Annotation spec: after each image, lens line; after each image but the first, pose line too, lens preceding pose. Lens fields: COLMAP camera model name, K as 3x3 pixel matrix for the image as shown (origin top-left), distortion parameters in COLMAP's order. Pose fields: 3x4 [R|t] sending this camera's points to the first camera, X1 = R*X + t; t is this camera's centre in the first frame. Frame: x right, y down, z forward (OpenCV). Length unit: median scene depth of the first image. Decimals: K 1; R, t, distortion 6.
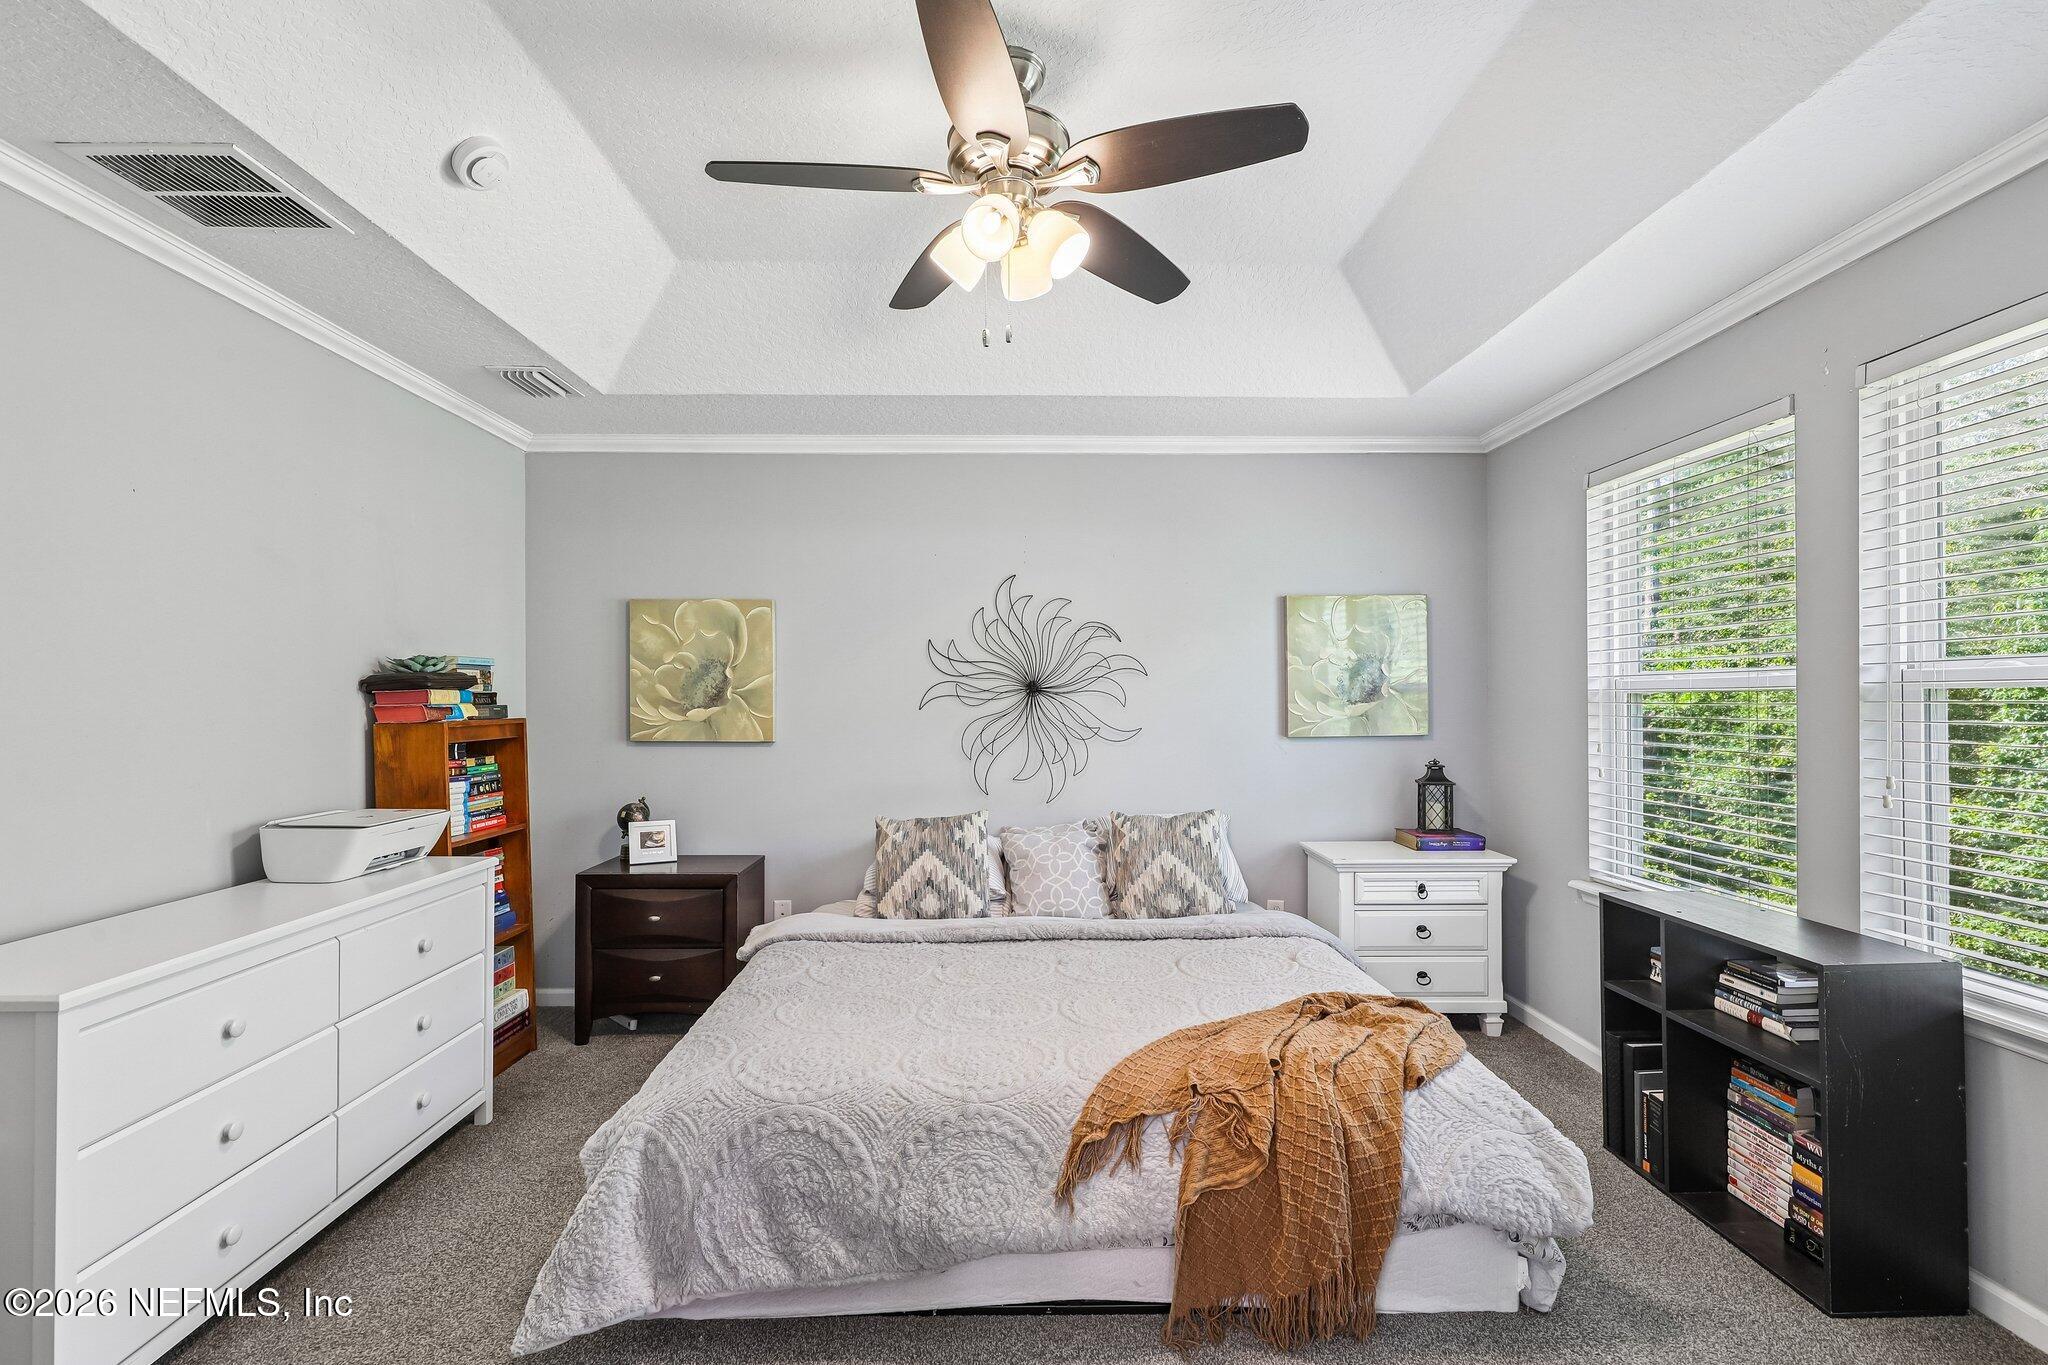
lens RADIAL K [[936.9, 0, 1019.9], [0, 936.9, 692.8], [0, 0, 1]] dist [0.005431, -0.000660]
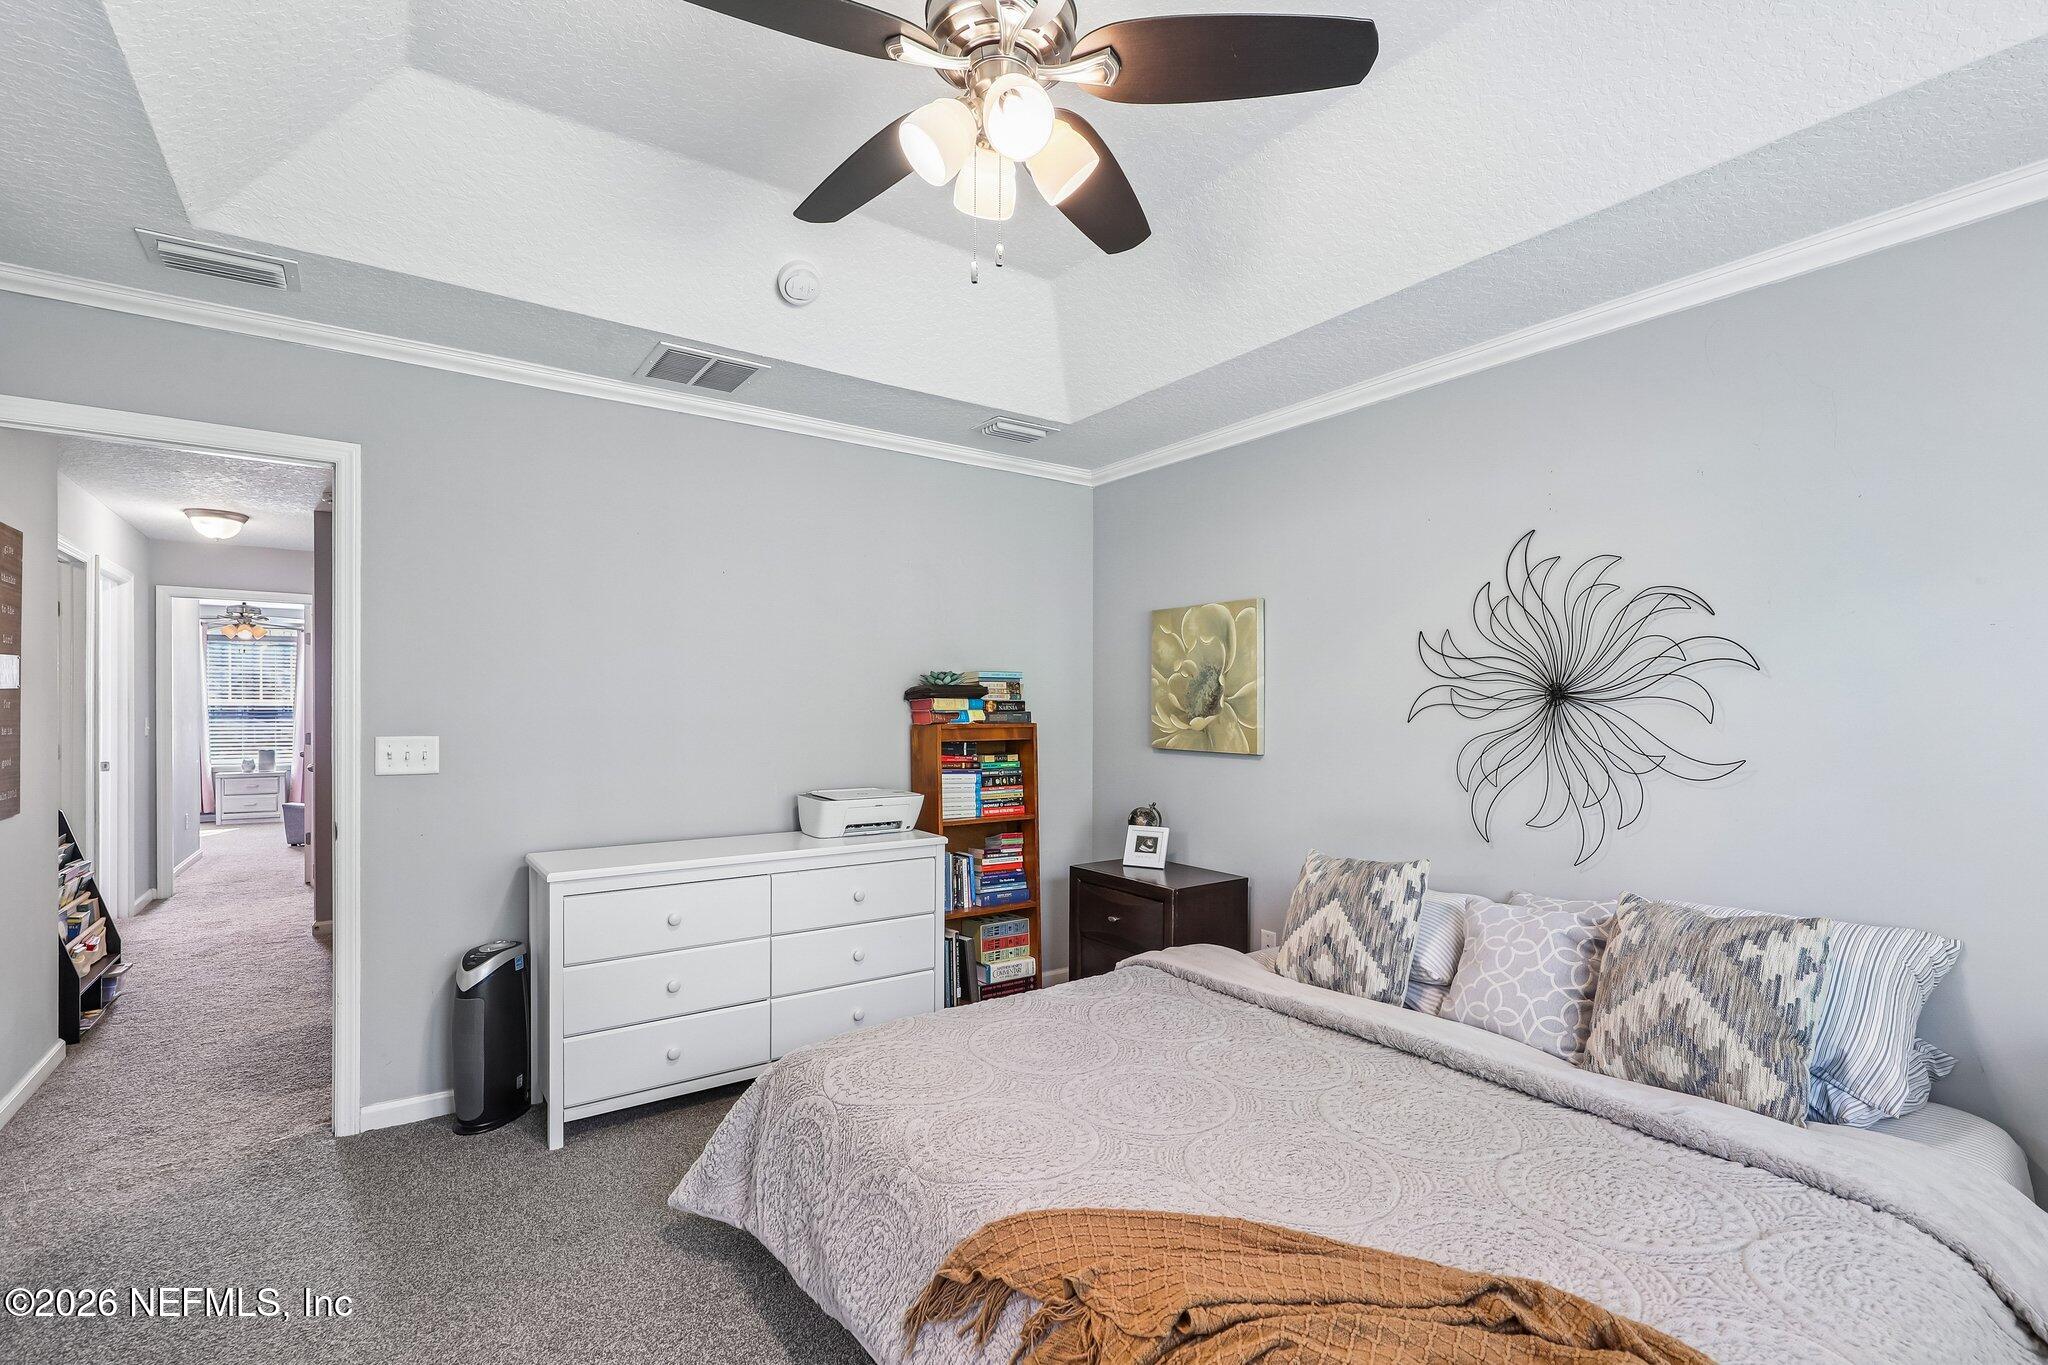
lens RADIAL K [[936.9, 0, 1029.0], [0, 936.9, 708.2], [0, 0, 1]] dist [0.005431, -0.000660]
pose [[0.560576, 0.004240, -0.828092, 0.405904], [-0.000607, 0.999989, 0.004709, 0.003163], [0.828103, -0.002137, 0.560572, 0.338224]]
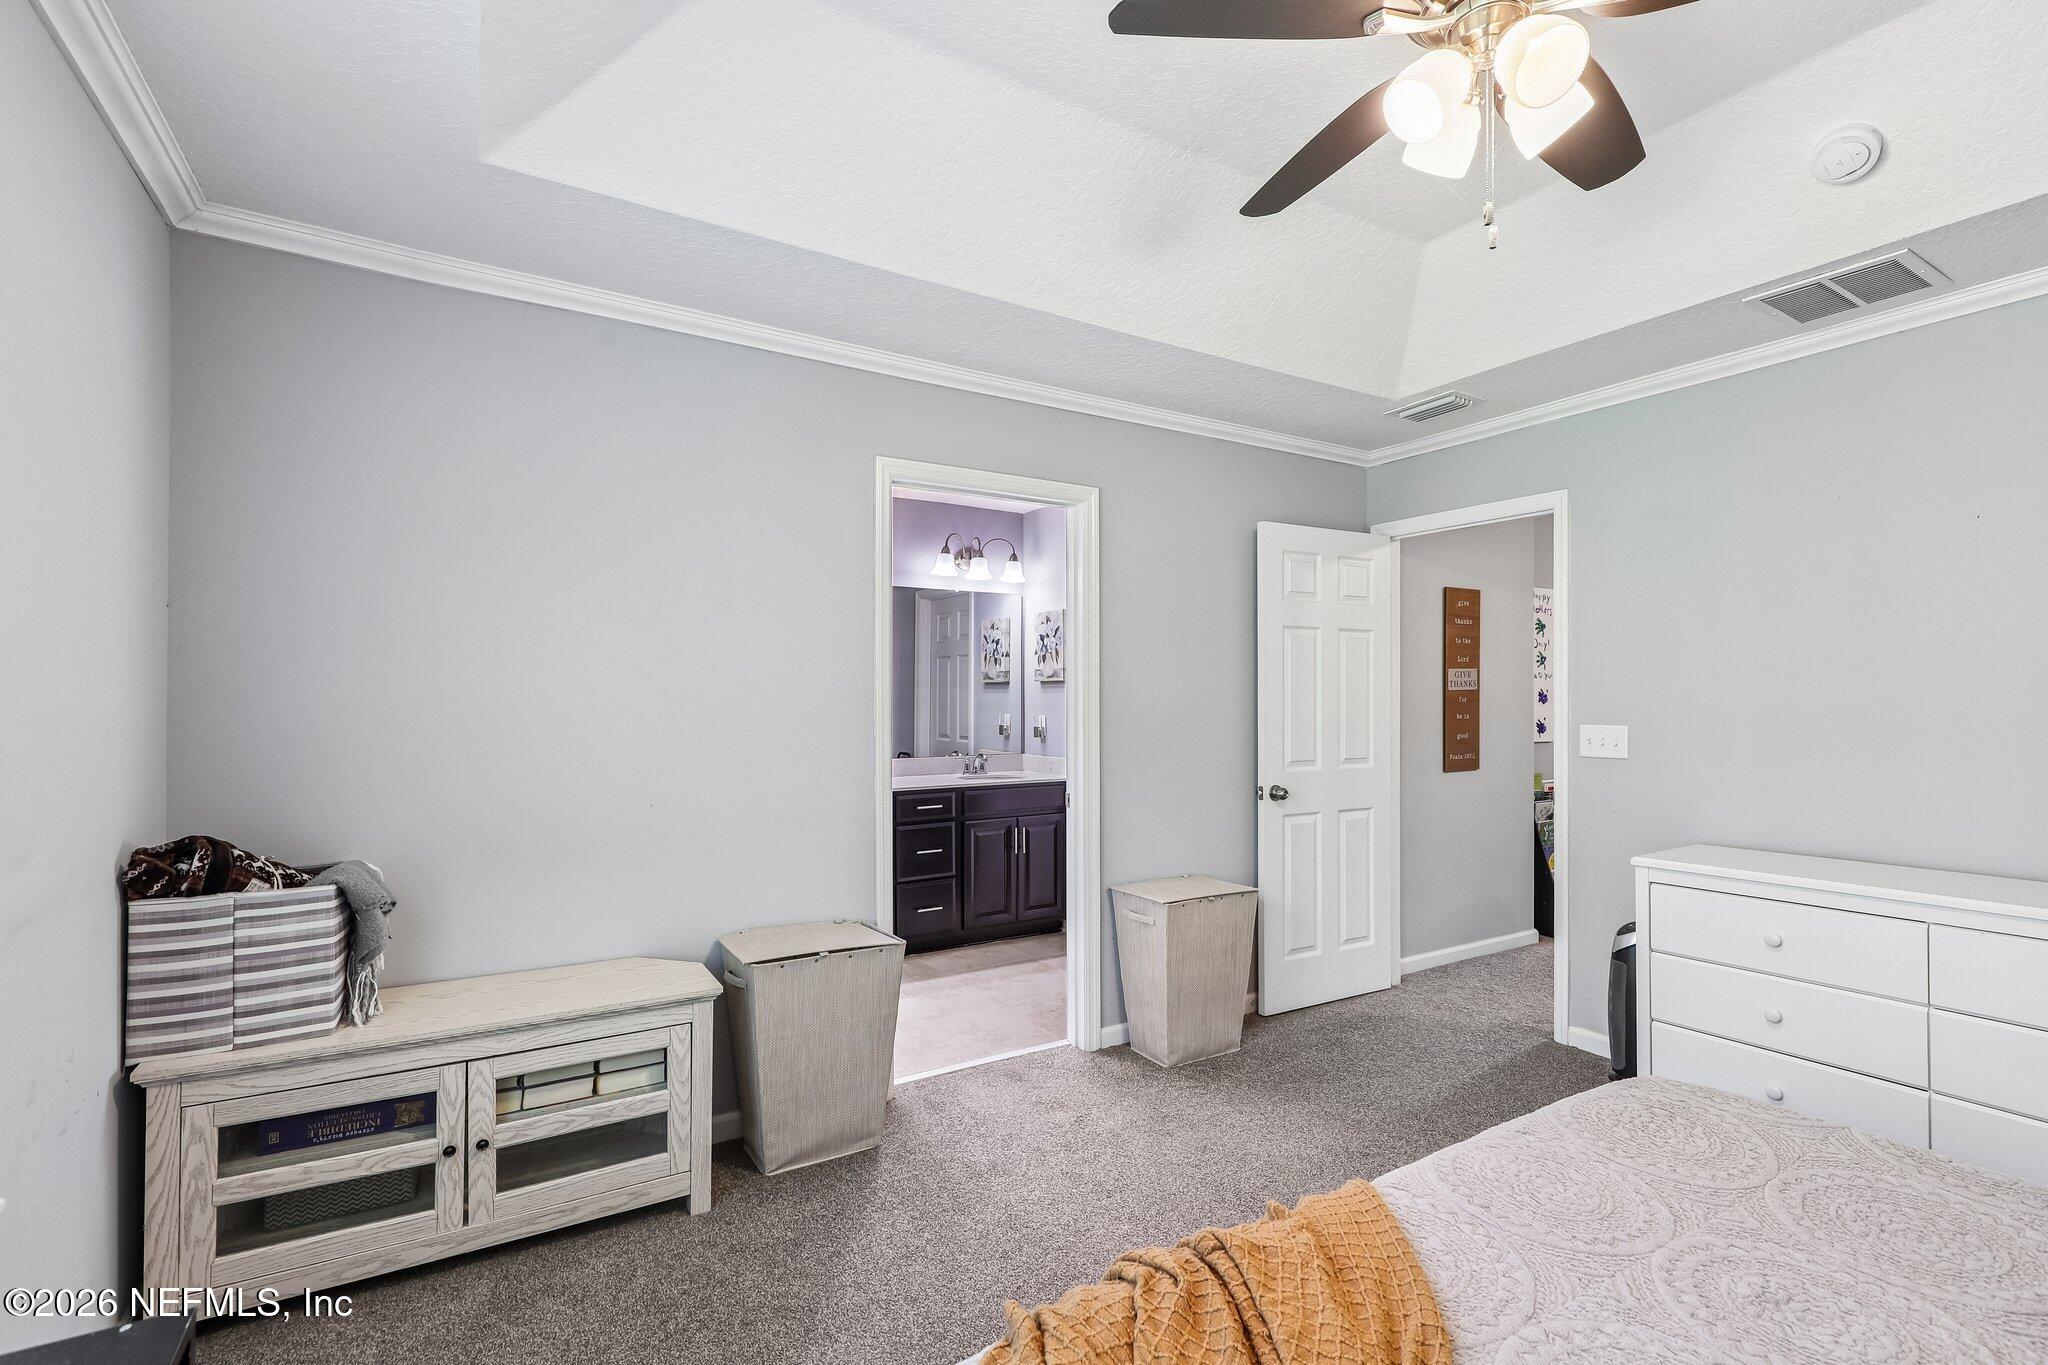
lens RADIAL K [[936.9, 0, 1021.8], [0, 936.9, 695.5], [0, 0, 1]] dist [0.005431, -0.000660]
pose [[-0.858750, -0.000283, -0.512394, 0.425142], [0.004797, 0.999952, -0.008591, 0.006393], [0.512372, -0.009836, -0.858707, 0.867616]]
